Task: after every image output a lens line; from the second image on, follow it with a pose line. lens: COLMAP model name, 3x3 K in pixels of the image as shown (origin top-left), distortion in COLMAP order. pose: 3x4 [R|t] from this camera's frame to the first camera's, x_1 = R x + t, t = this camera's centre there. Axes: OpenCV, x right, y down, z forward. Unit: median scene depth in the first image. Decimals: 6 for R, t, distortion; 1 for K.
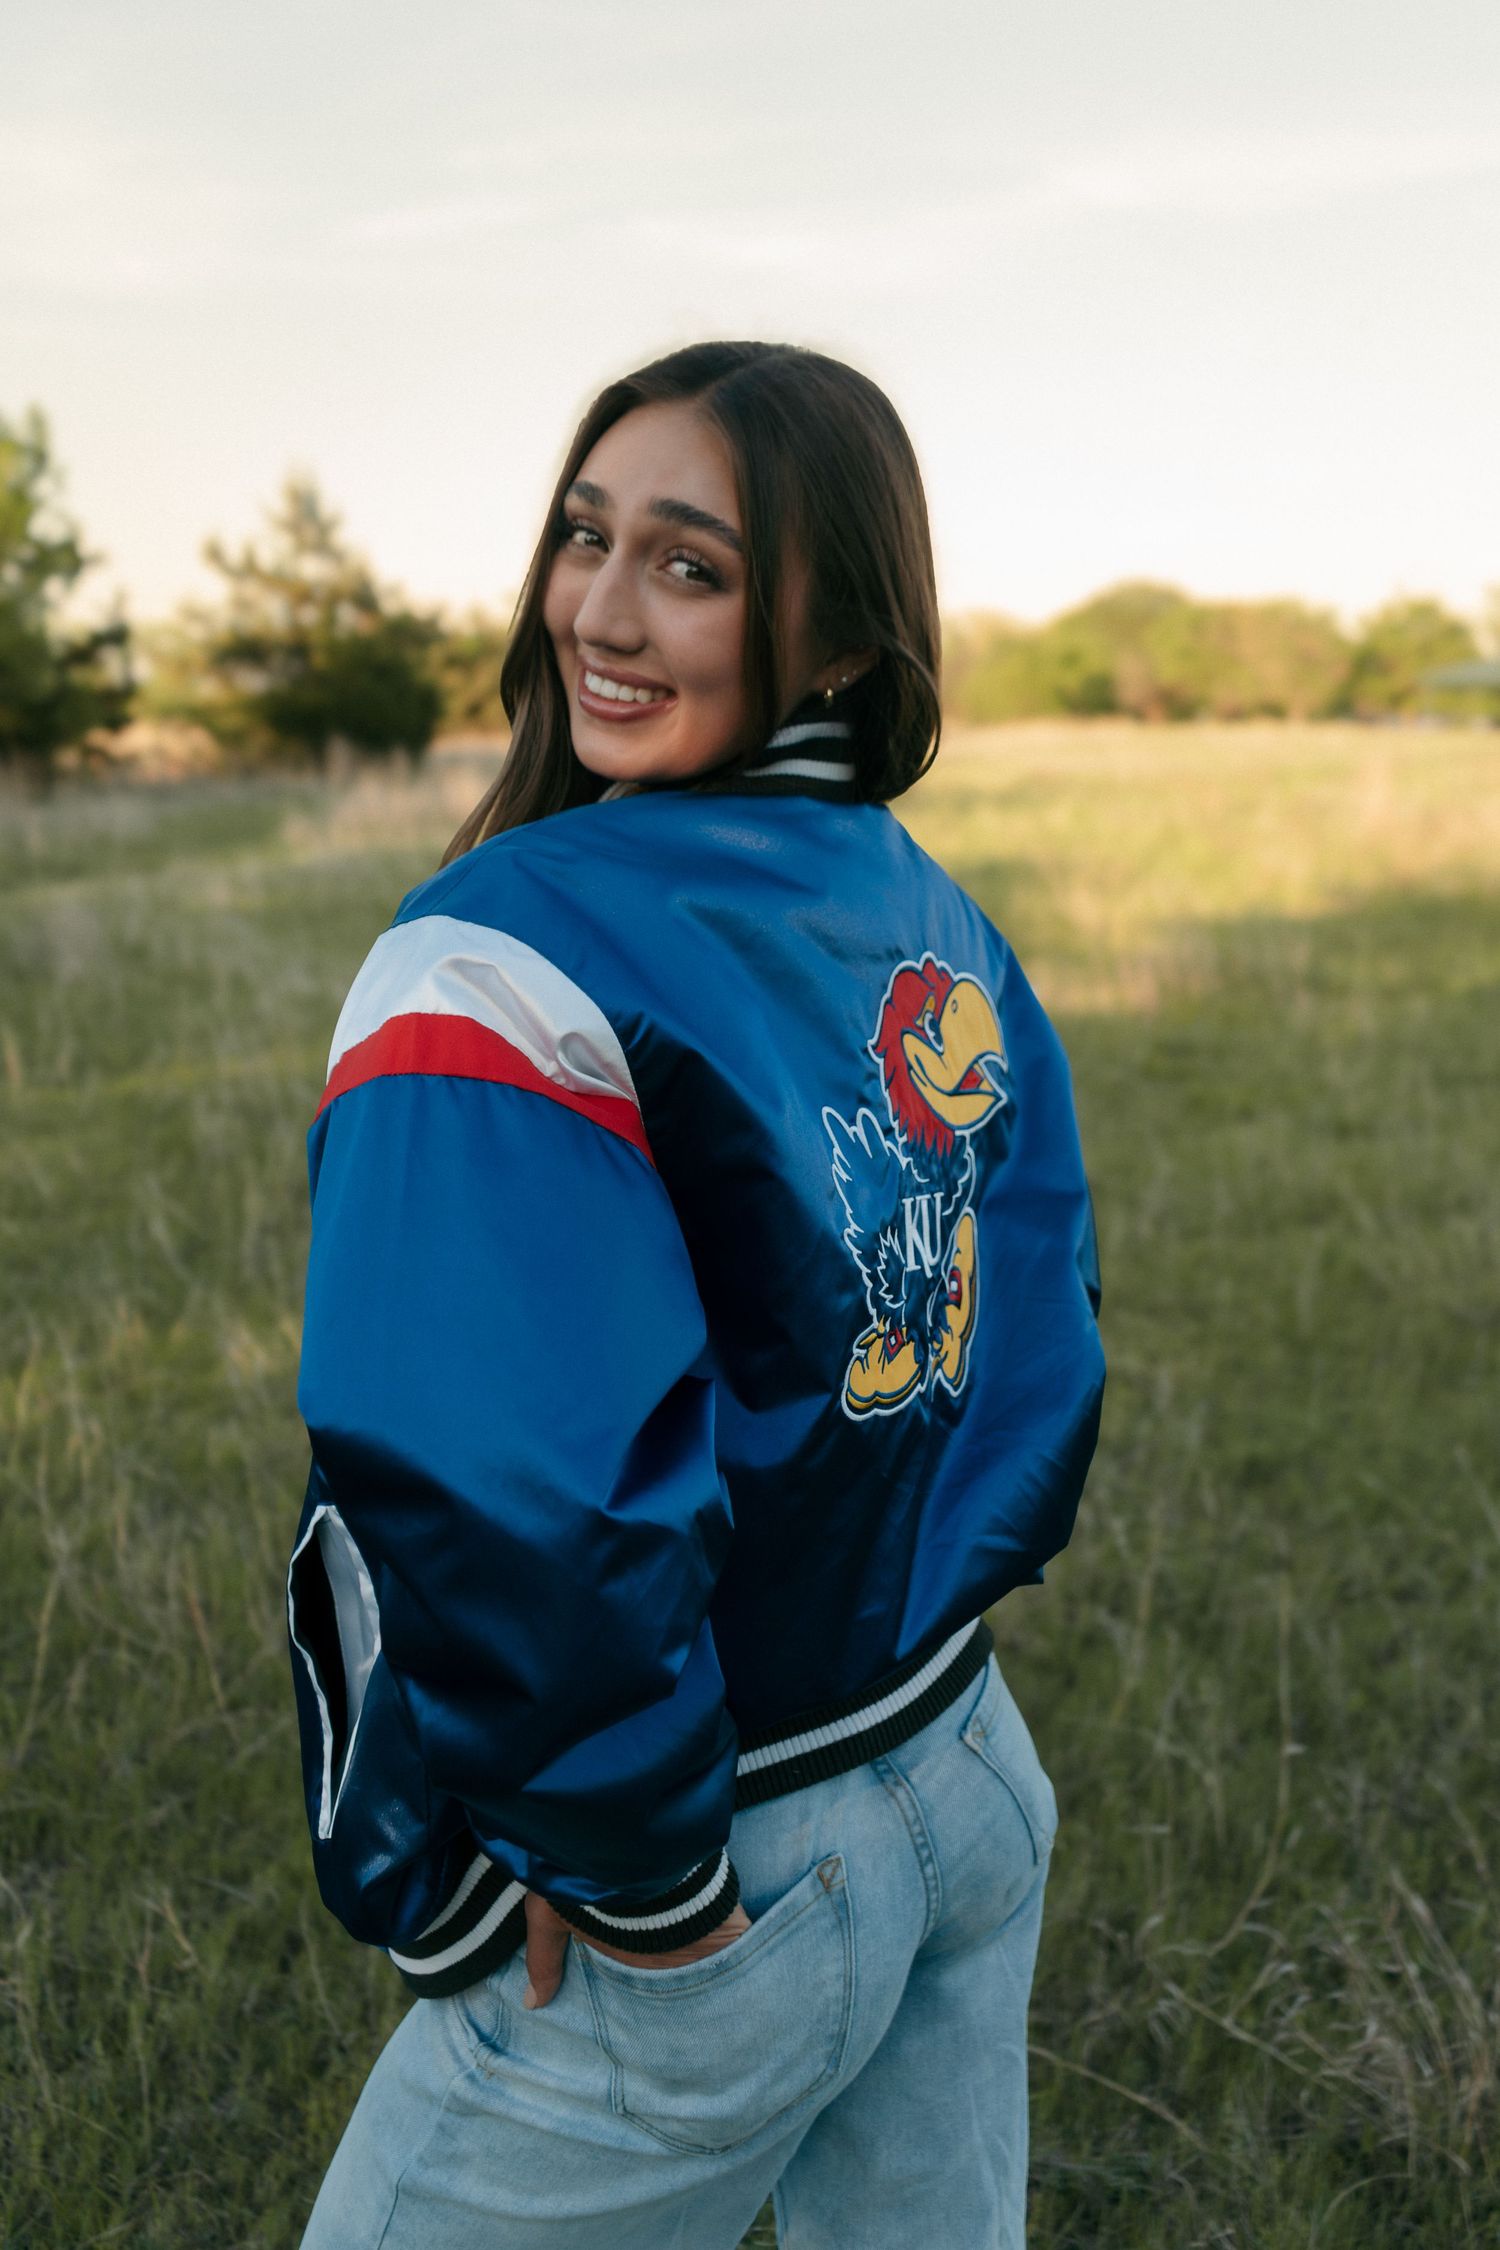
lens RADIAL K [[2112.0, 0, 768.9], [0, 2112.0, 1136.6], [0, 0, 1]] dist [0.030237, 0.000000]
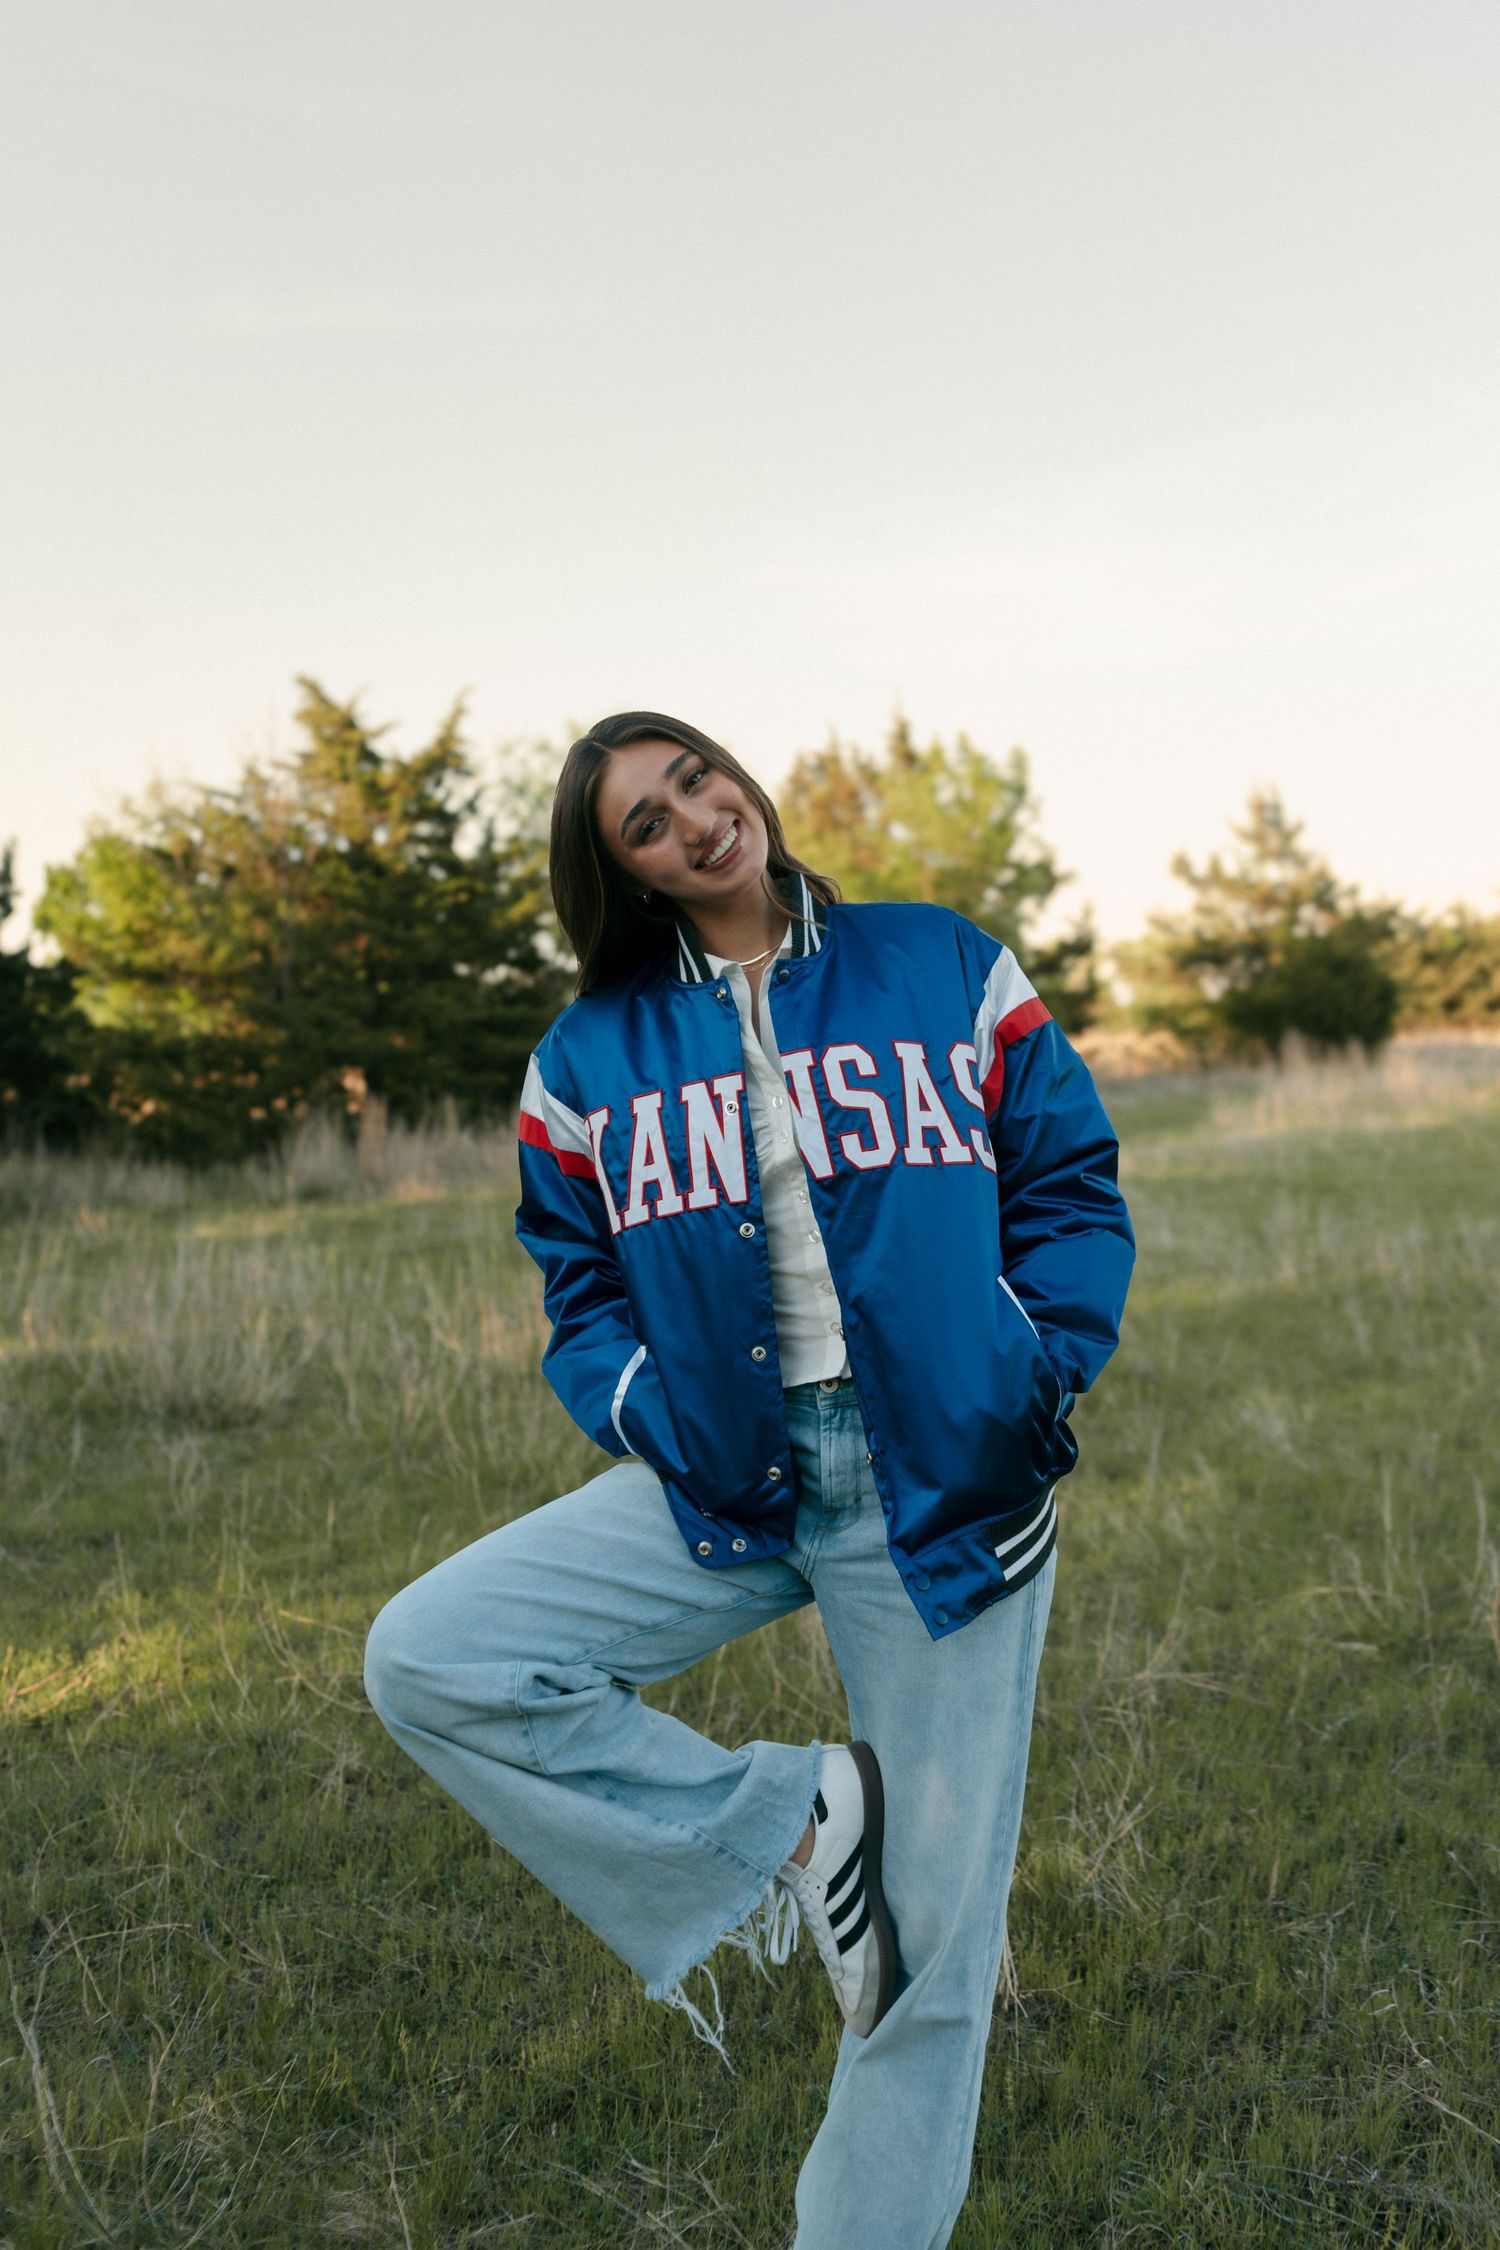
lens RADIAL K [[2112.0, 0, 767.3], [0, 2112.0, 1101.3], [0, 0, 1]] dist [0.030237, 0.000000]
pose [[0.898959, -0.012037, -0.437868, 0.151392], [-0.056352, 0.988138, -0.142857, 0.043932], [0.434393, 0.153097, 0.887617, -0.106272]]
